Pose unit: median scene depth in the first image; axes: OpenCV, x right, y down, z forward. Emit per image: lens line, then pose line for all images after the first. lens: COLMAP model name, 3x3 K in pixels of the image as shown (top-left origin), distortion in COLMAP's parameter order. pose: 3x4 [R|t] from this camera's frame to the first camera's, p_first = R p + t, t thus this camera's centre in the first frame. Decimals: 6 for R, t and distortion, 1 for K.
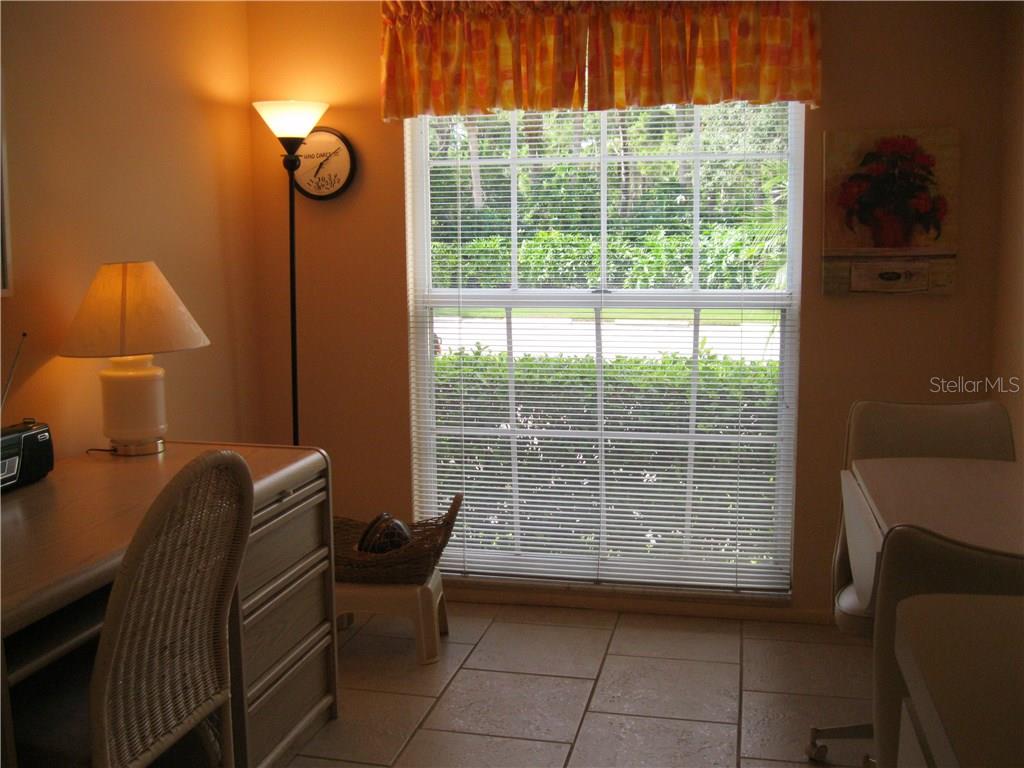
lens RADIAL K [[1051.0, 0, 511.0], [0, 1051.0, 383.4], [0, 0, 1]] dist [-0.104216, 0.000000]
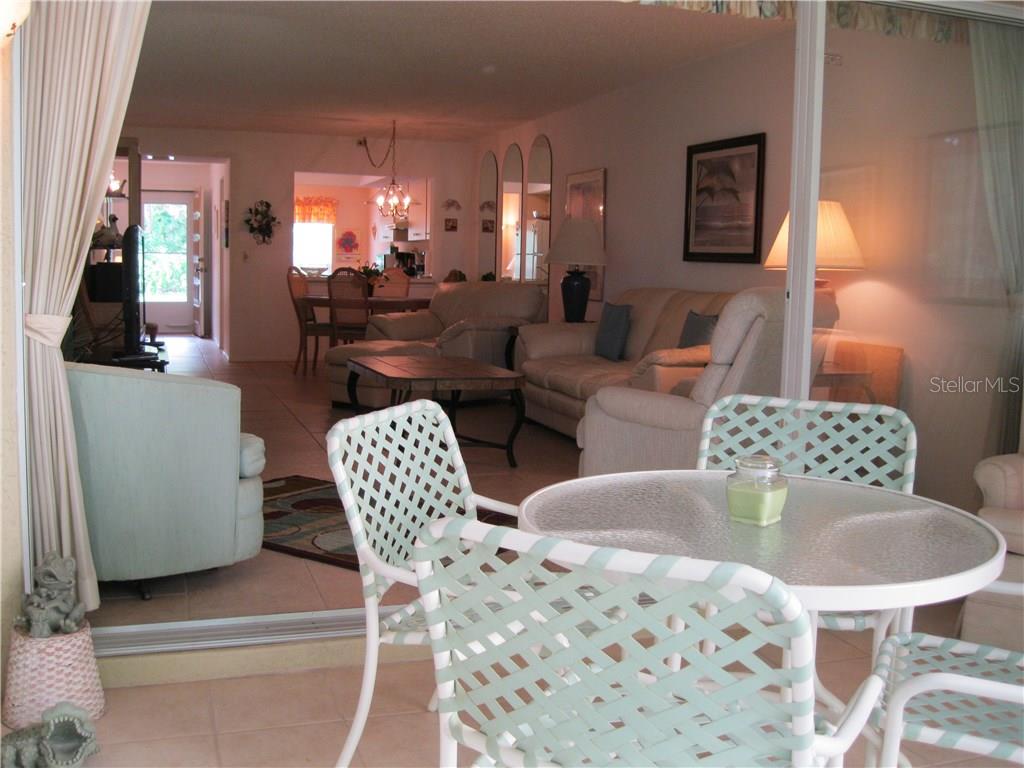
lens RADIAL K [[1051.0, 0, 488.7], [0, 1051.0, 378.8], [0, 0, 1]] dist [-0.104216, 0.000000]
pose [[0.864778, -0.031601, 0.501159, -1.708300], [0.034420, 0.999401, 0.003624, 0.517305], [-0.500973, 0.014116, 0.865348, -3.963176]]
